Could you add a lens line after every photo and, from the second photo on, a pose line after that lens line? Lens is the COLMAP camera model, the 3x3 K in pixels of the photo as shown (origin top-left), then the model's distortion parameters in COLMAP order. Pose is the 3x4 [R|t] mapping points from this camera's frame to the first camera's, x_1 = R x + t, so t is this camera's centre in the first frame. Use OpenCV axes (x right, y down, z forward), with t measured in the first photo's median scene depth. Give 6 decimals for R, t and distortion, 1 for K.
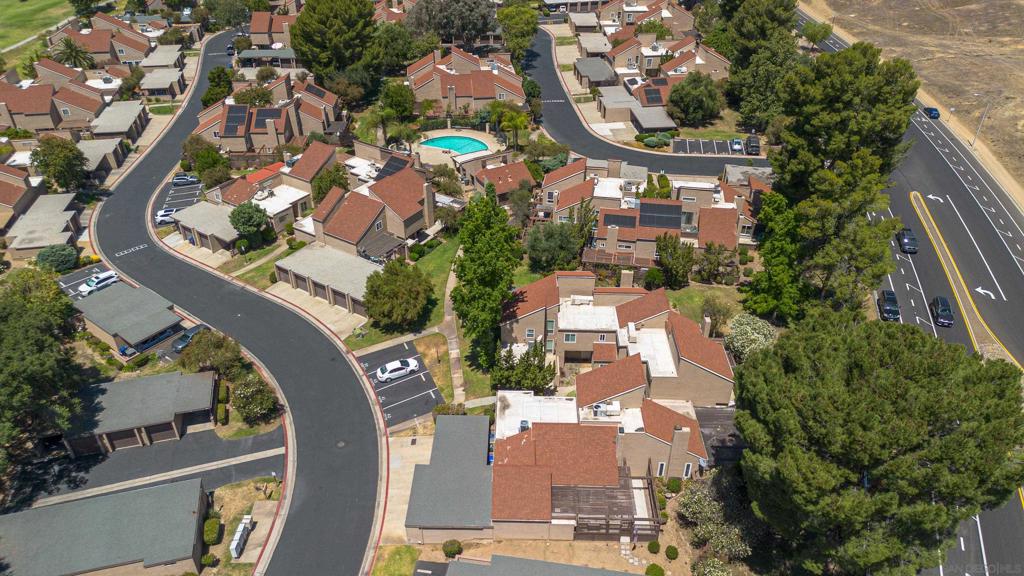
lens RADIAL K [[726.4, 0, 518.2], [0, 726.4, 288.2], [0, 0, 1]] dist [0.068032, -0.076241]
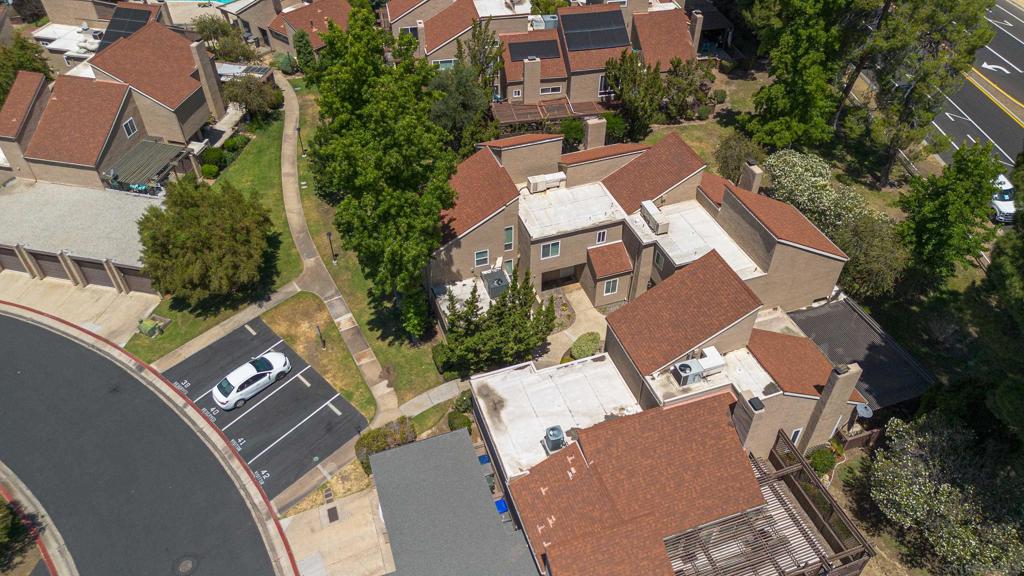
lens RADIAL K [[726.4, 0, 517.7], [0, 726.4, 289.4], [0, 0, 1]] dist [0.068032, -0.076241]
pose [[0.937705, -0.240012, 0.251206, -0.086761], [0.198957, 0.963693, 0.178078, -0.007673], [-0.284827, -0.117006, 0.951411, 0.374867]]
